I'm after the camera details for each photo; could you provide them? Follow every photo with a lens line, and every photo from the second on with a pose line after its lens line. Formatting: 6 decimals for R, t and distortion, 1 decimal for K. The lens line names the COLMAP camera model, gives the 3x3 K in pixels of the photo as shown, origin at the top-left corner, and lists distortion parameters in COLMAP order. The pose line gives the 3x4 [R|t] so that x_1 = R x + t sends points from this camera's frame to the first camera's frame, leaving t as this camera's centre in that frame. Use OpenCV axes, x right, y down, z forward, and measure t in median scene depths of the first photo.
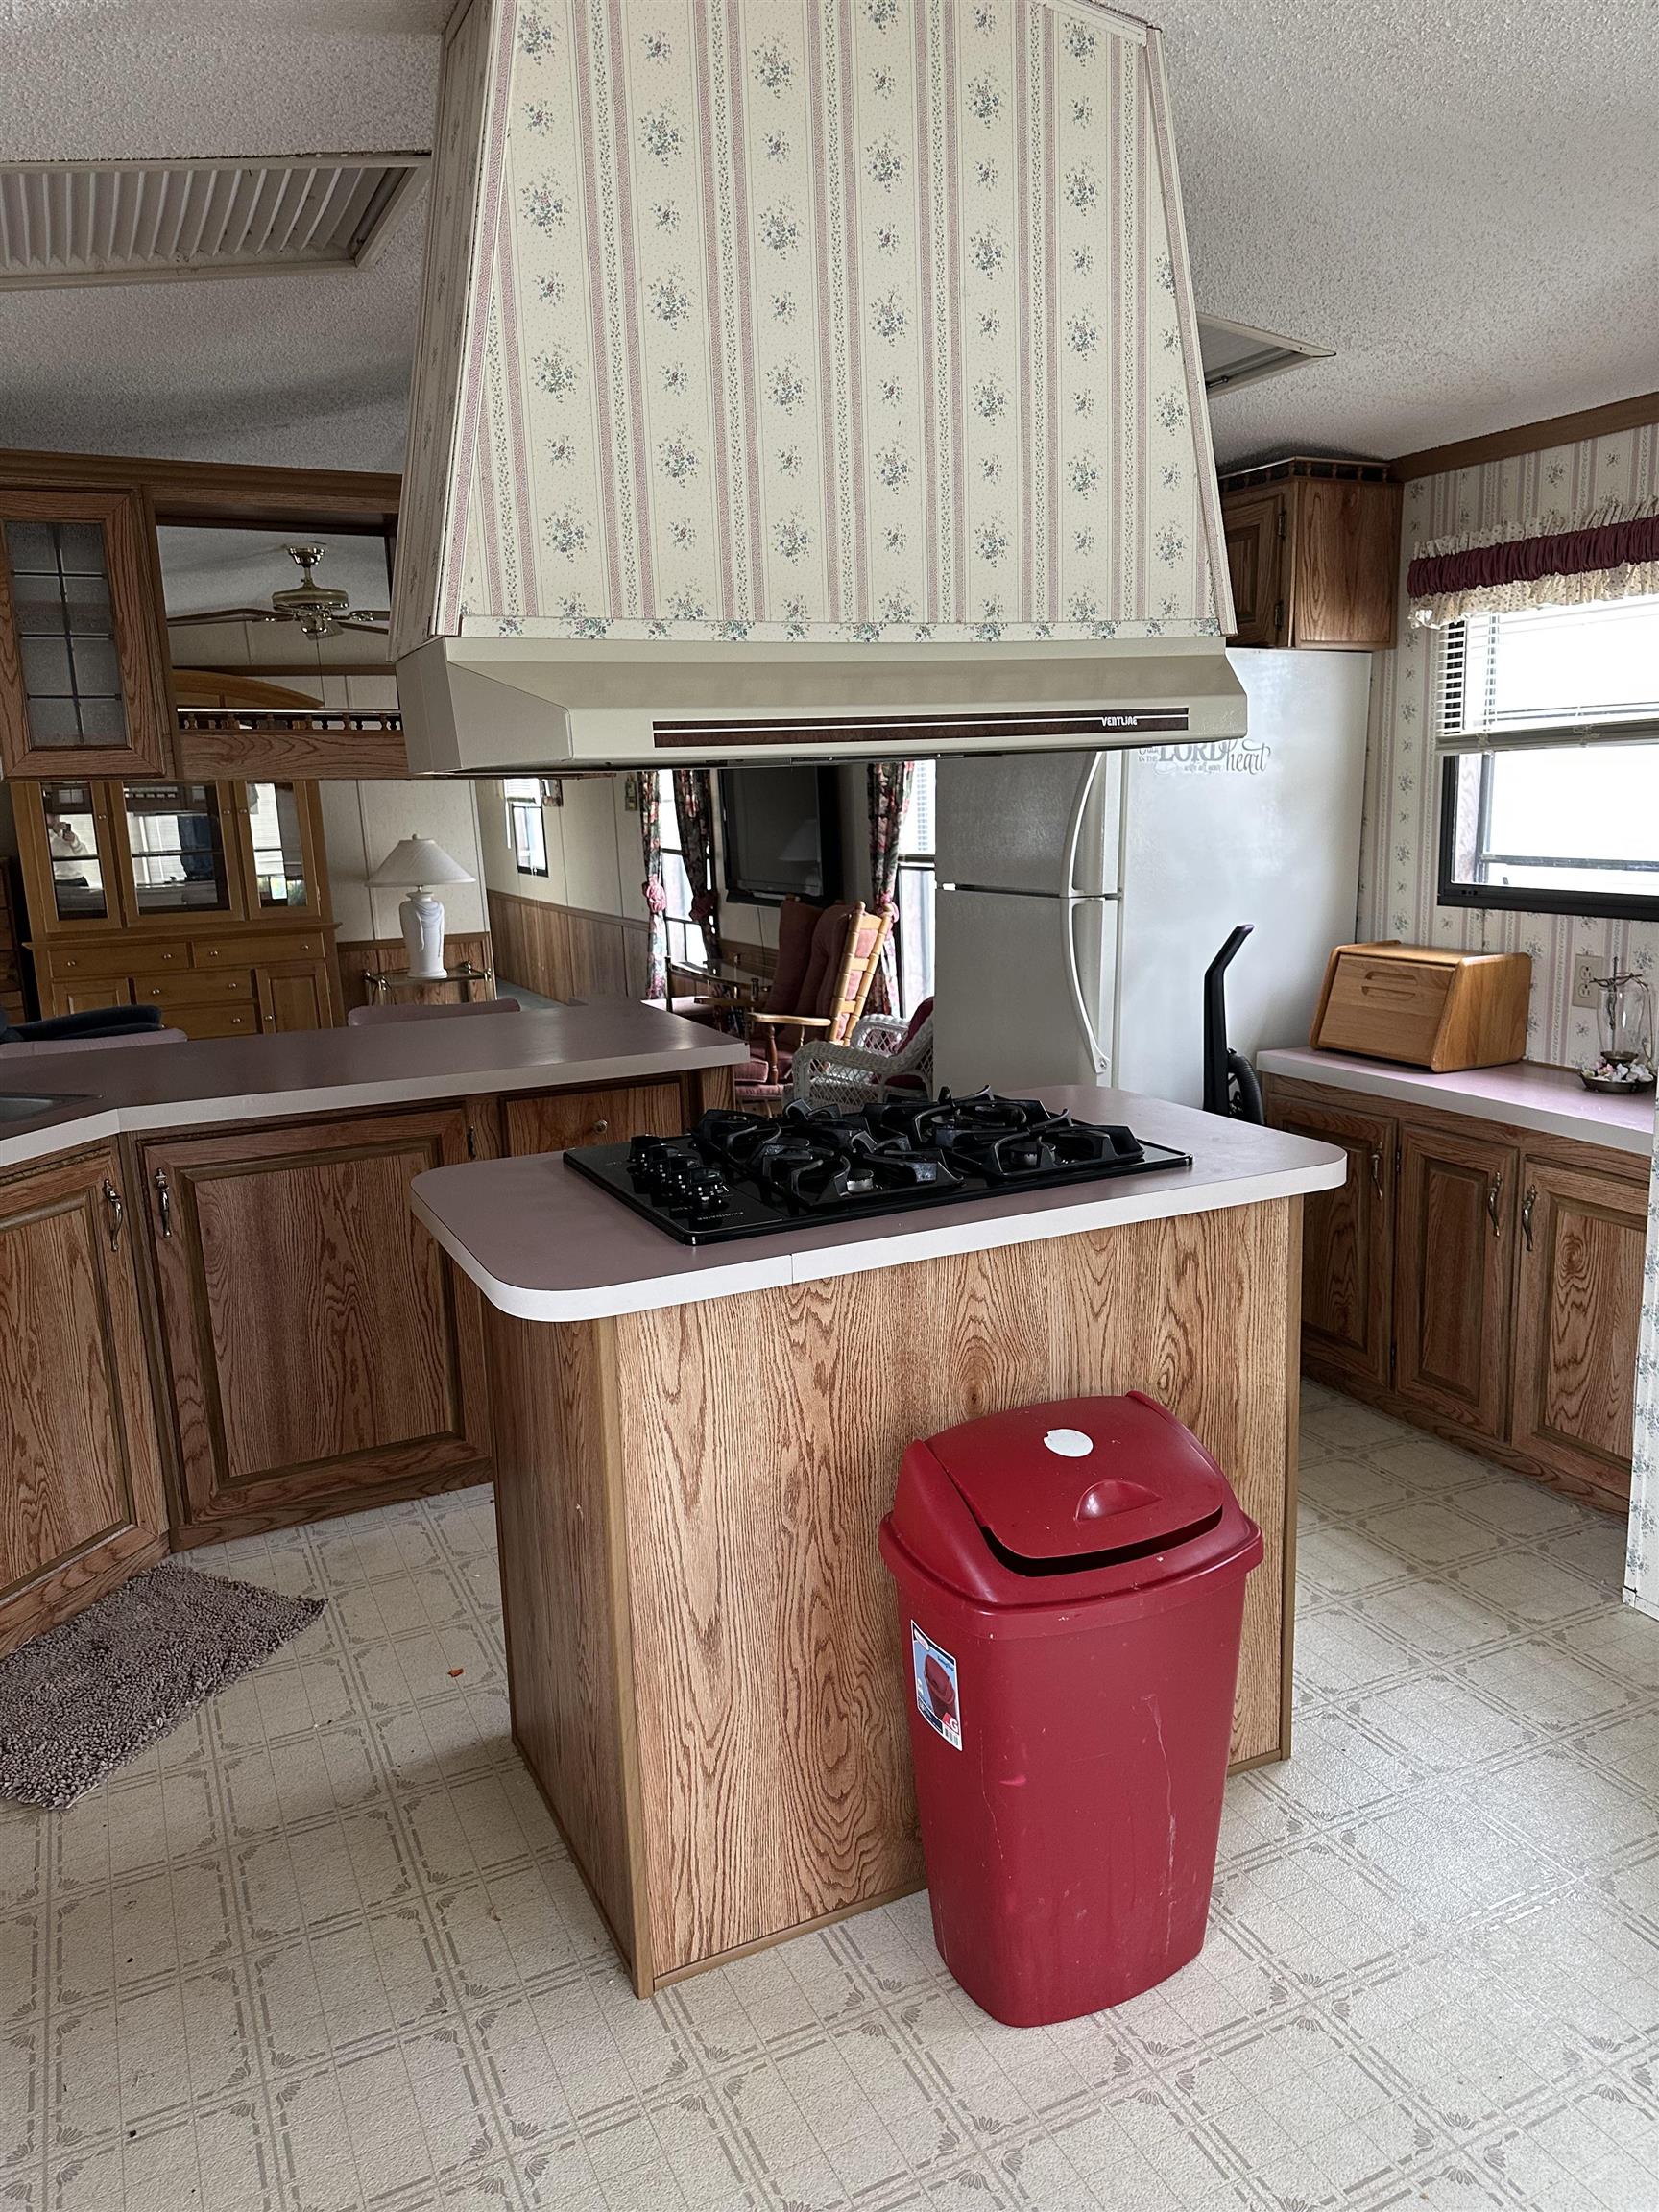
lens RADIAL K [[1573.0, 0, 820.8], [0, 1573.0, 1122.9], [0, 0, 1]] dist [0.101589, -0.086527]
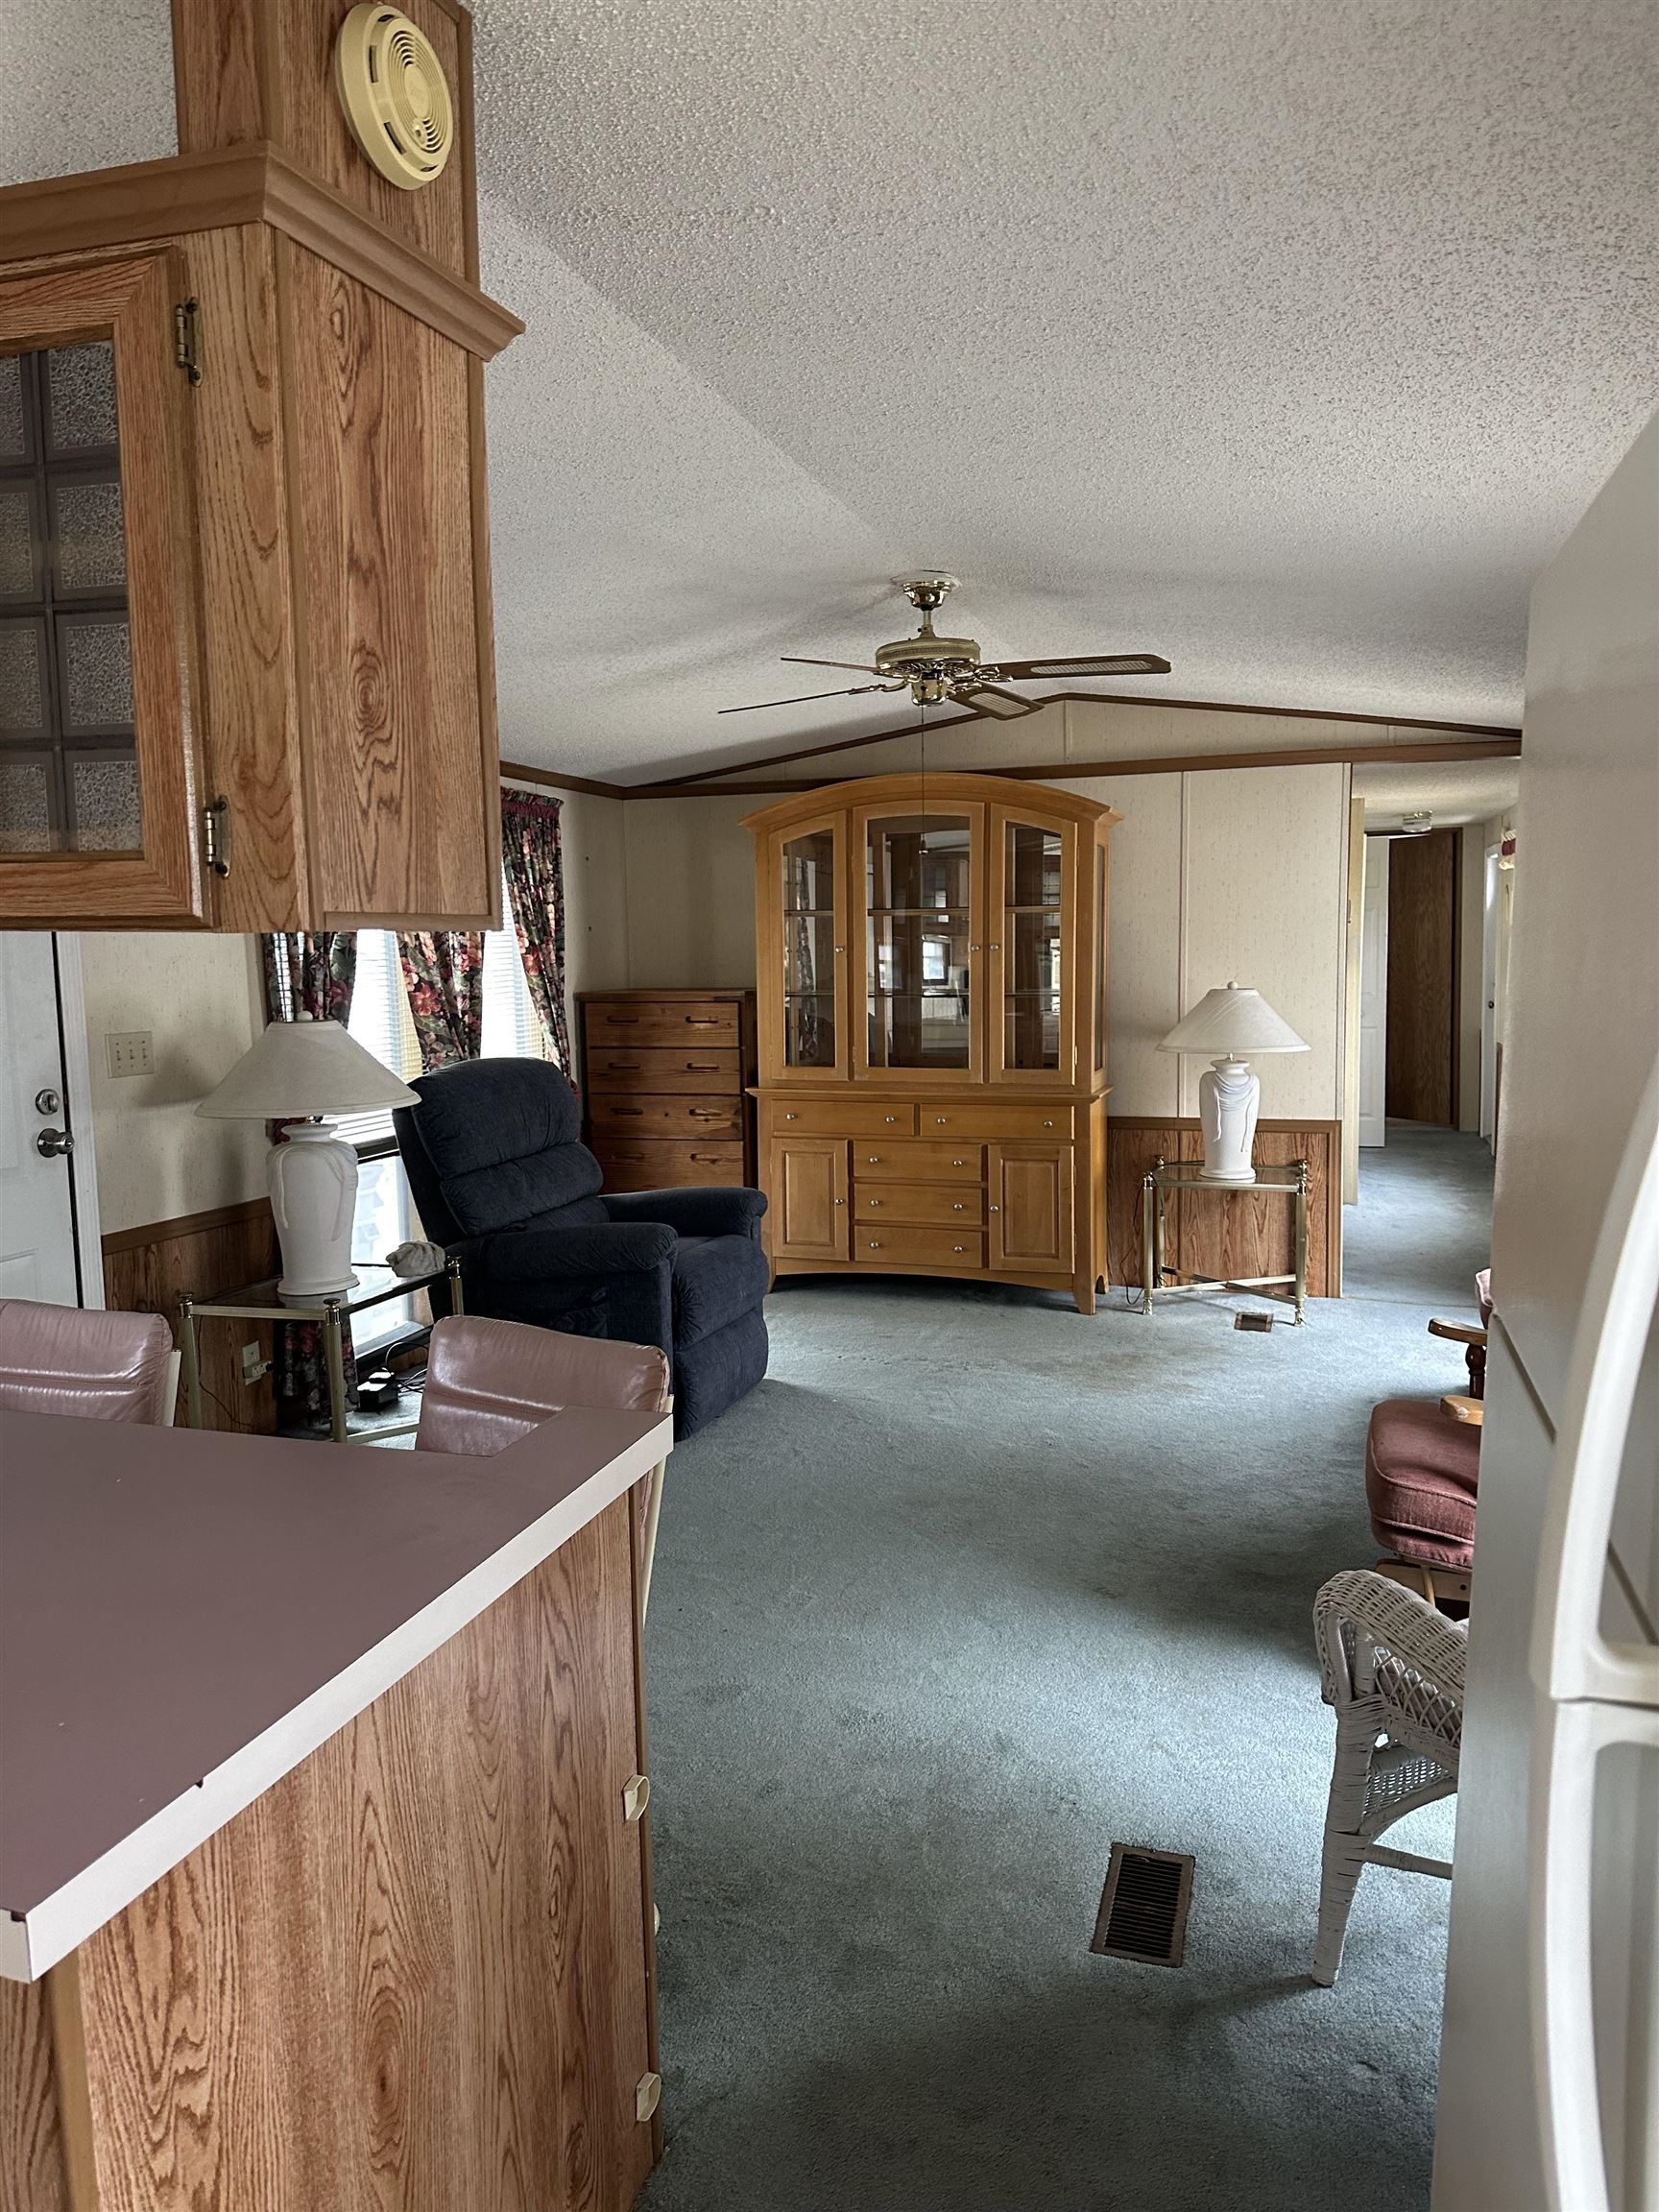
lens RADIAL K [[1565.3, 0, 885.6], [0, 1565.3, 1102.1], [0, 0, 1]] dist [0.142712, -0.085462]
pose [[0.759430, 0.104176, -0.642194, 0.097758], [-0.157188, 0.987233, -0.025737, -0.089720], [0.631314, 0.120491, 0.766110, 0.377358]]
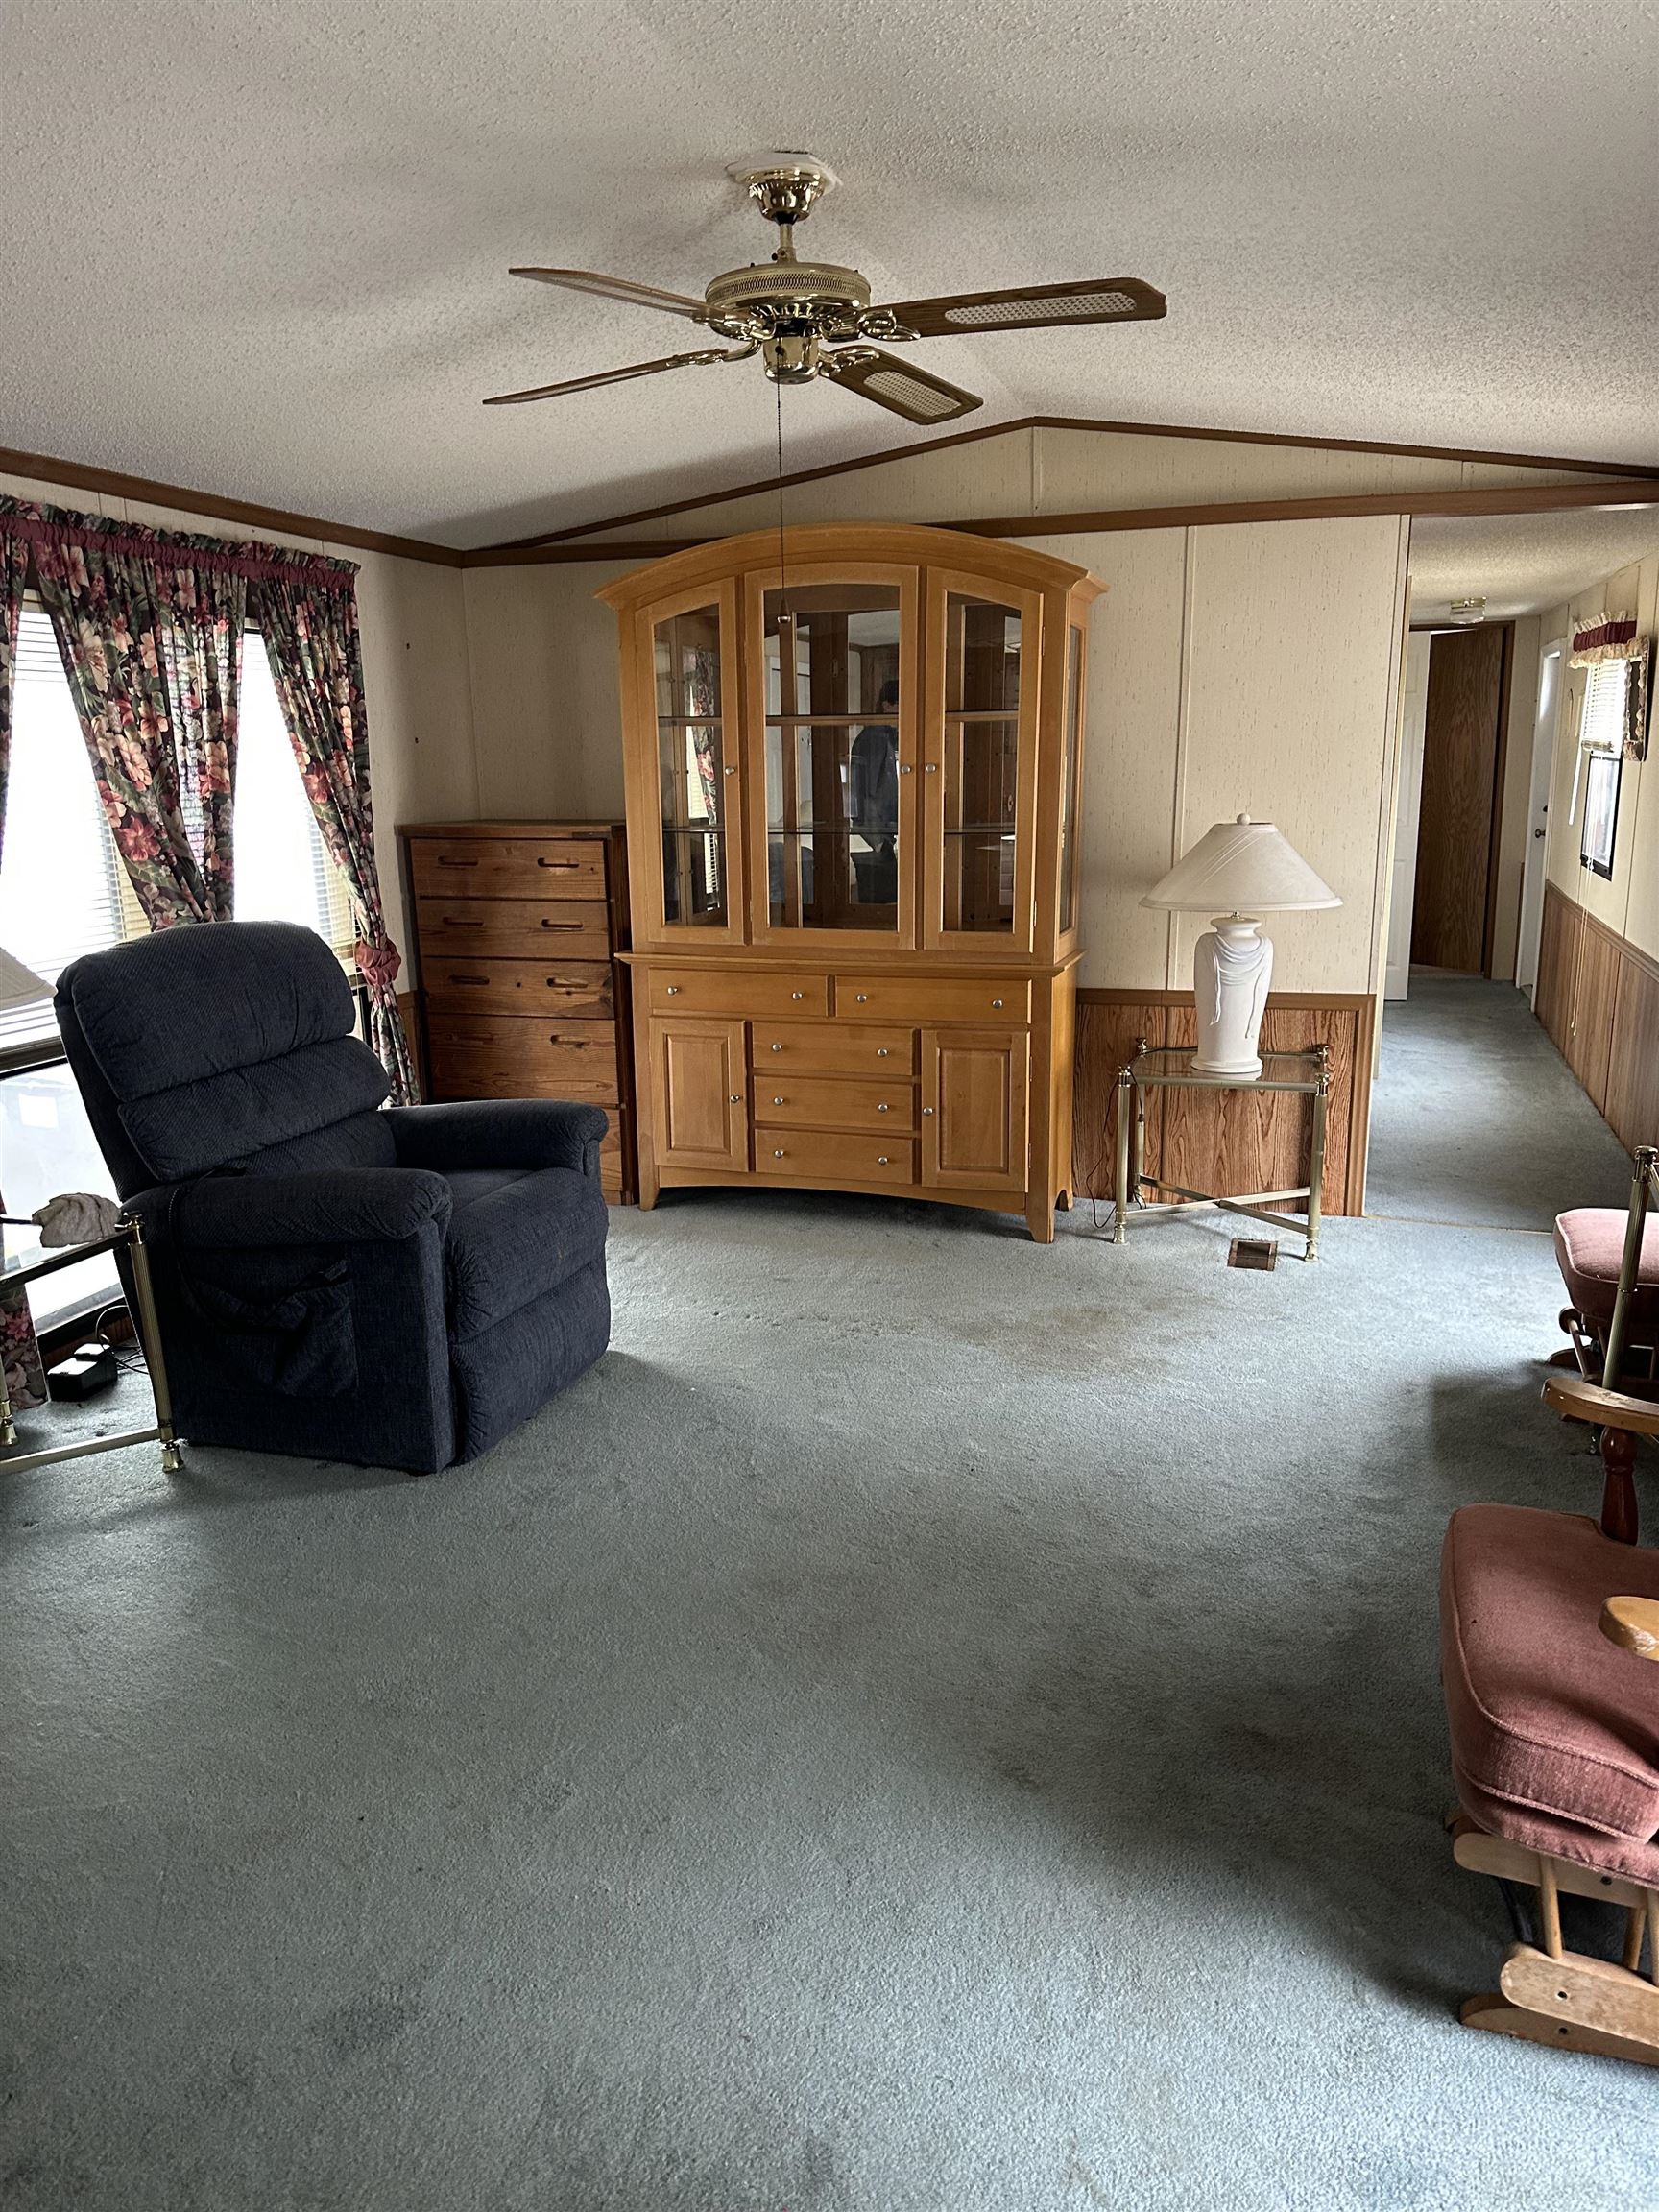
lens RADIAL K [[1558.0, 0, 860.4], [0, 1558.0, 1148.1], [0, 0, 1]] dist [0.178366, -0.338799]
pose [[0.751623, 0.195715, -0.629888, 0.013495], [-0.159196, 0.980560, 0.114711, -0.116954], [0.640094, 0.014056, 0.768168, 0.525504]]
